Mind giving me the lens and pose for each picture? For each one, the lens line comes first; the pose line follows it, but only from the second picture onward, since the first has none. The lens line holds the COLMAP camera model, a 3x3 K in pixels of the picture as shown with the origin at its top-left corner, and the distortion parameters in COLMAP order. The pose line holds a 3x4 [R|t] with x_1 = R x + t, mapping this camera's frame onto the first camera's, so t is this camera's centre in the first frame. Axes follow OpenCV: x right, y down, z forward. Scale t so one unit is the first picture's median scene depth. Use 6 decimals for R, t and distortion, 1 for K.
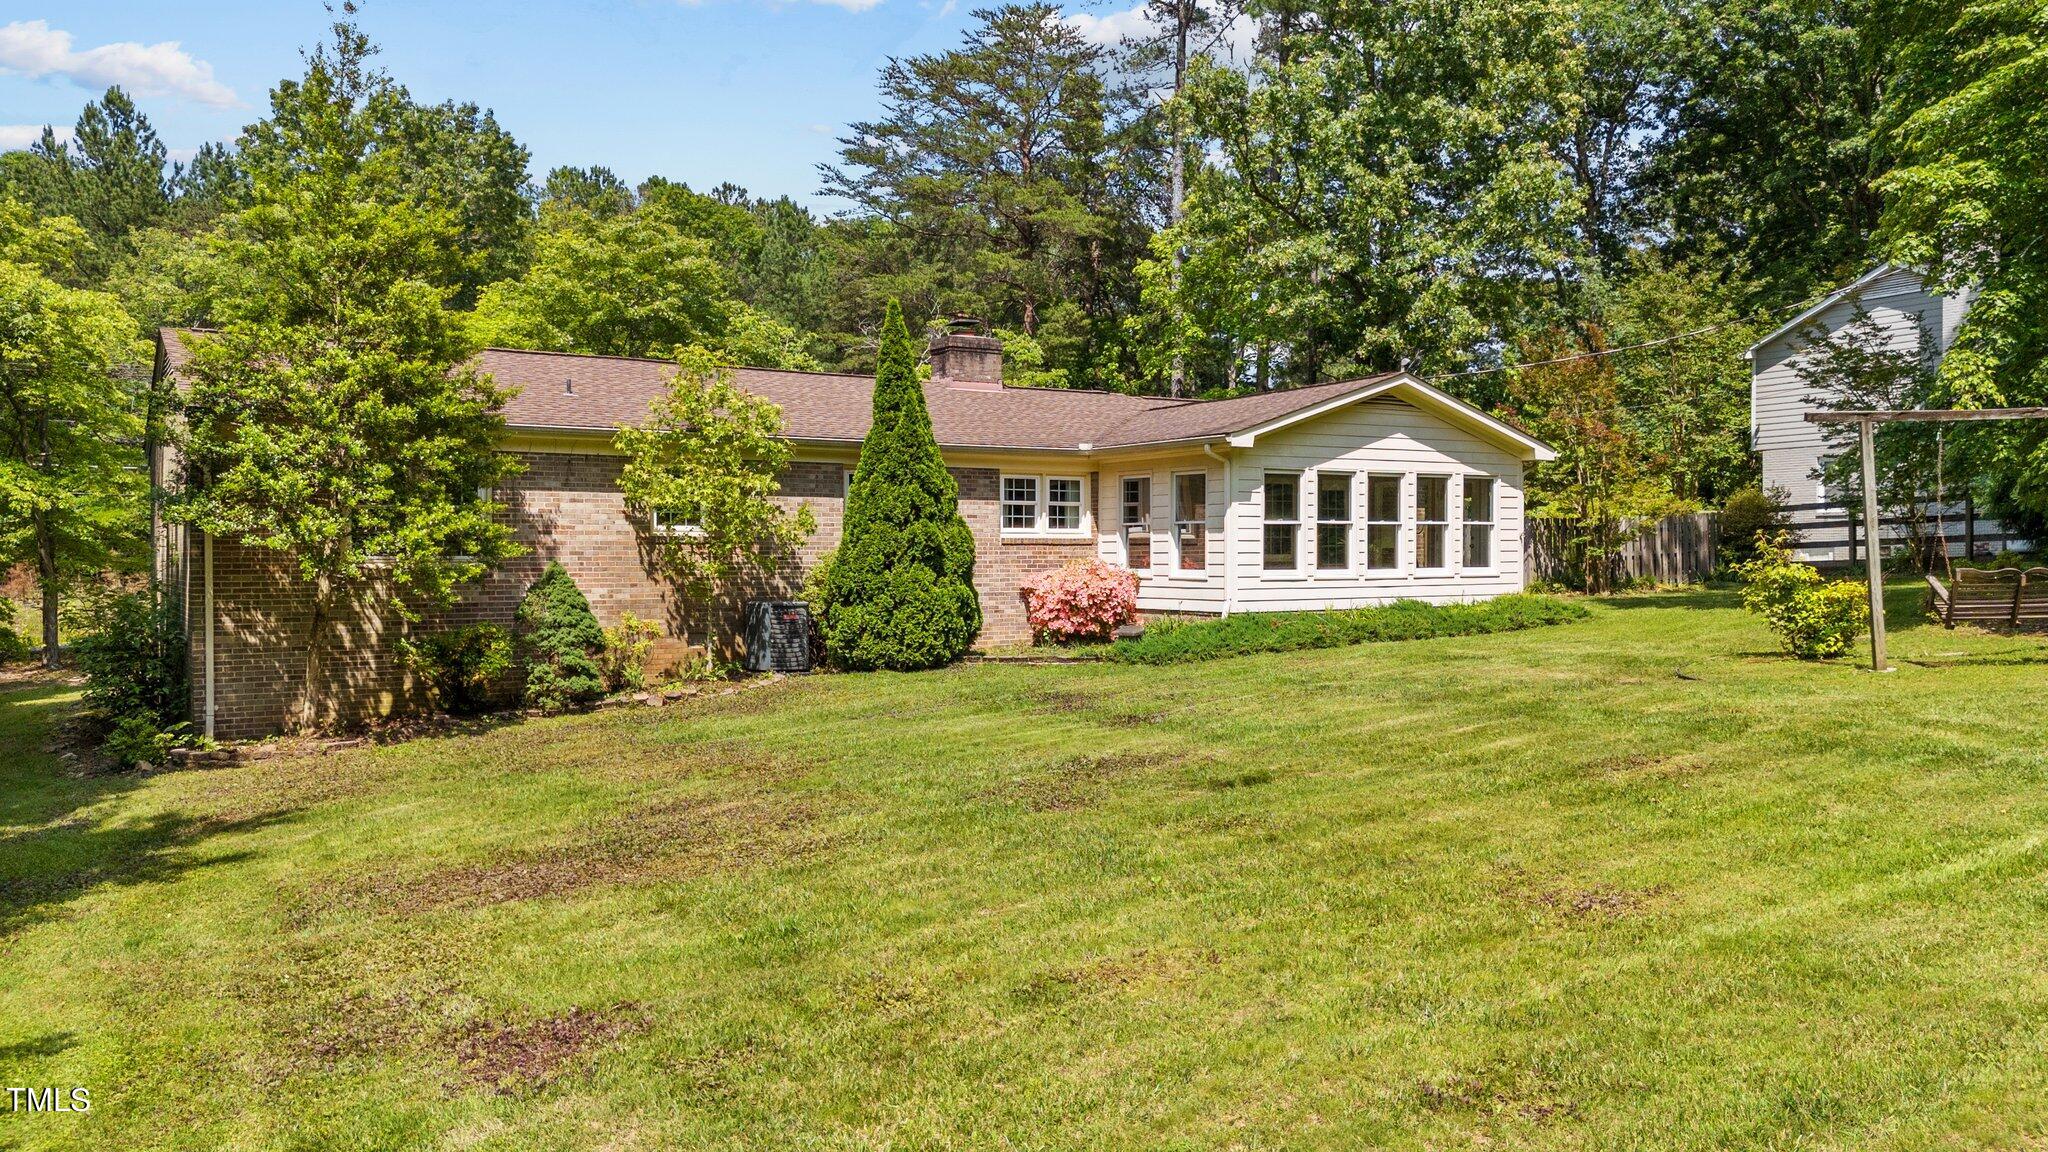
lens RADIAL K [[1504.3, 0, 1026.9], [0, 1504.3, 570.9], [0, 0, 1]] dist [0.053557, -0.024425]
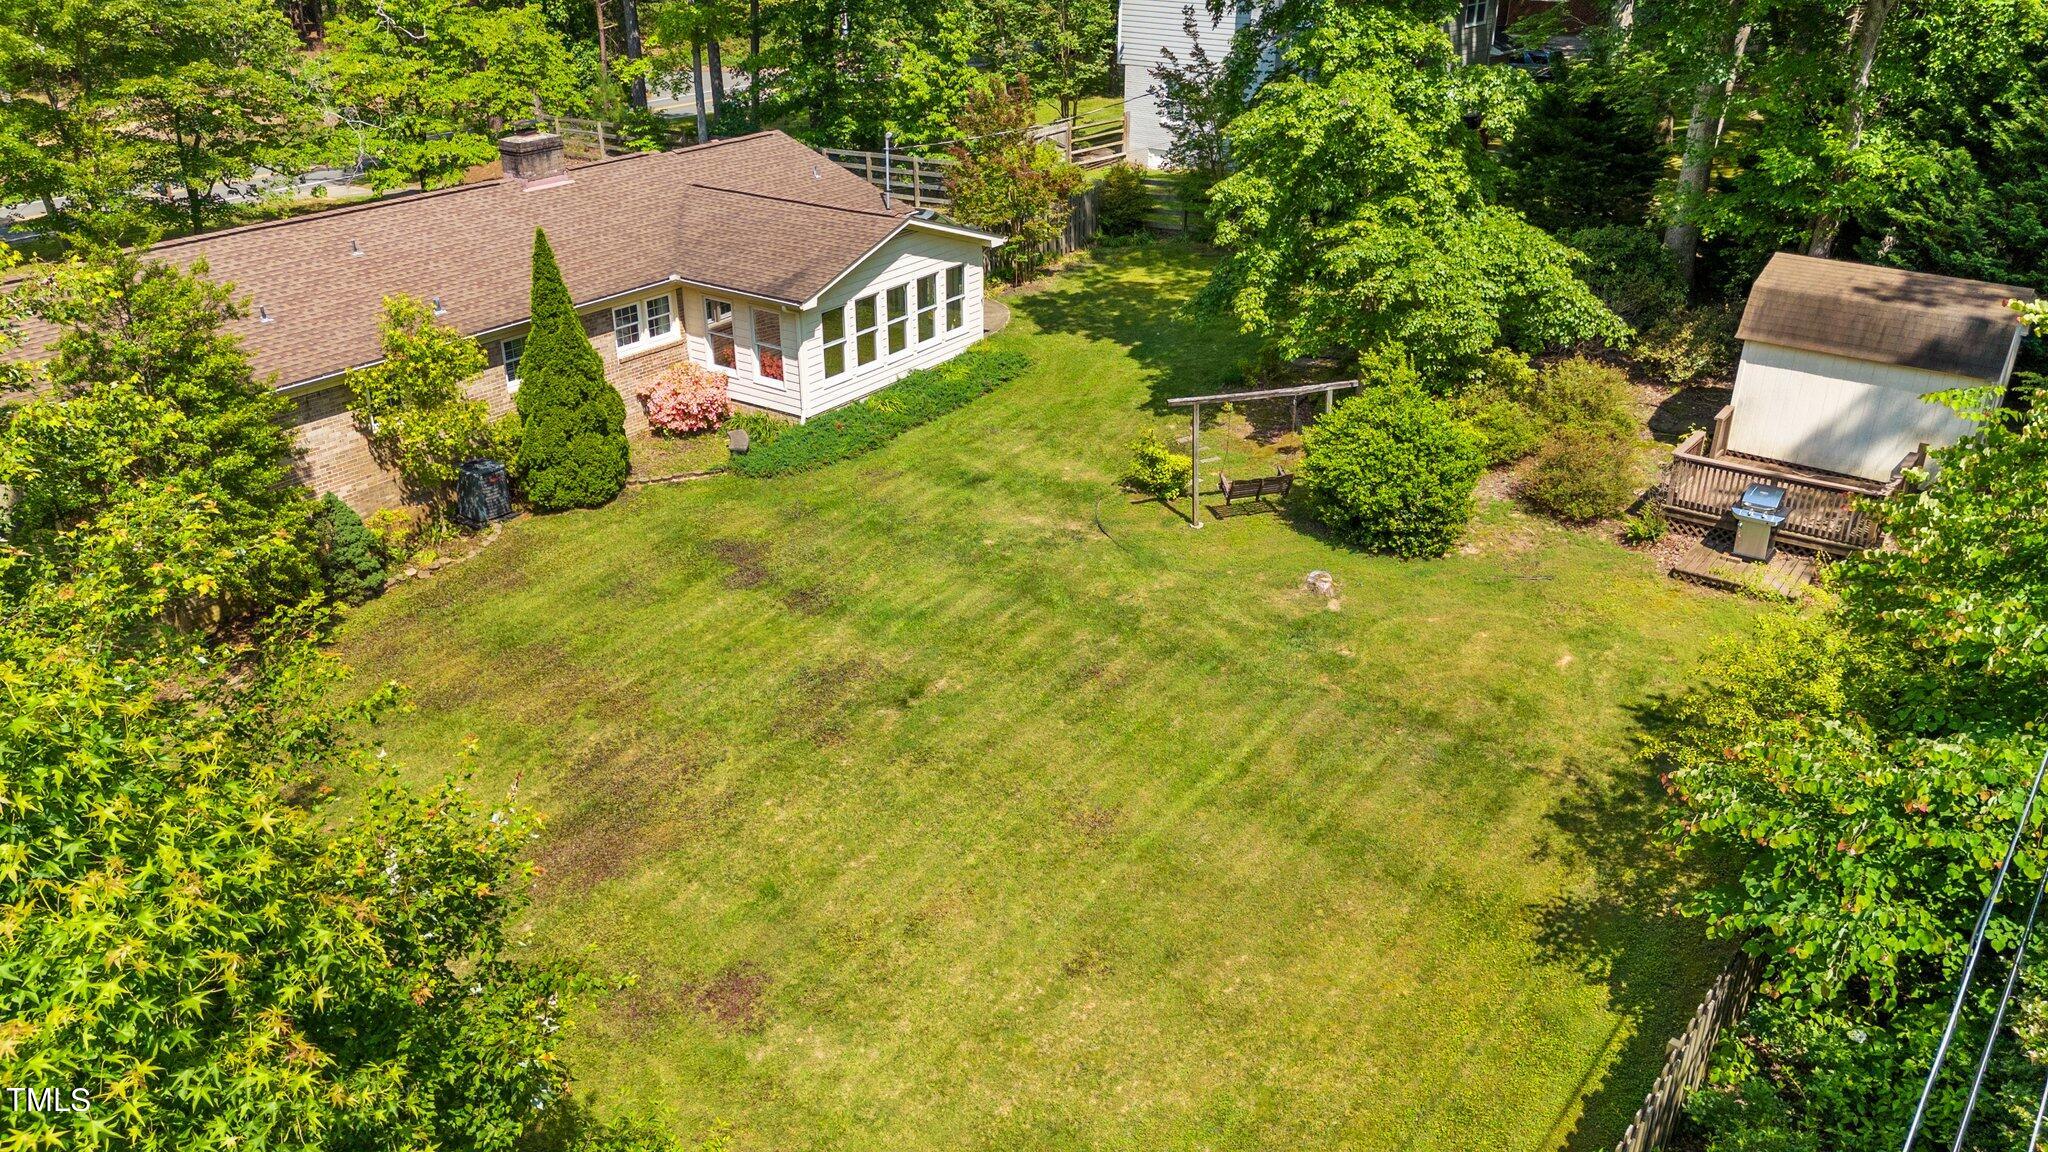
lens RADIAL K [[1504.3, 0, 1018.2], [0, 1504.3, 575.4], [0, 0, 1]] dist [0.053557, -0.024425]
pose [[0.919698, -0.165120, 0.356219, -0.201169], [-0.004892, 0.902379, 0.430915, -0.427785], [-0.392597, -0.398054, 0.829108, -0.304920]]
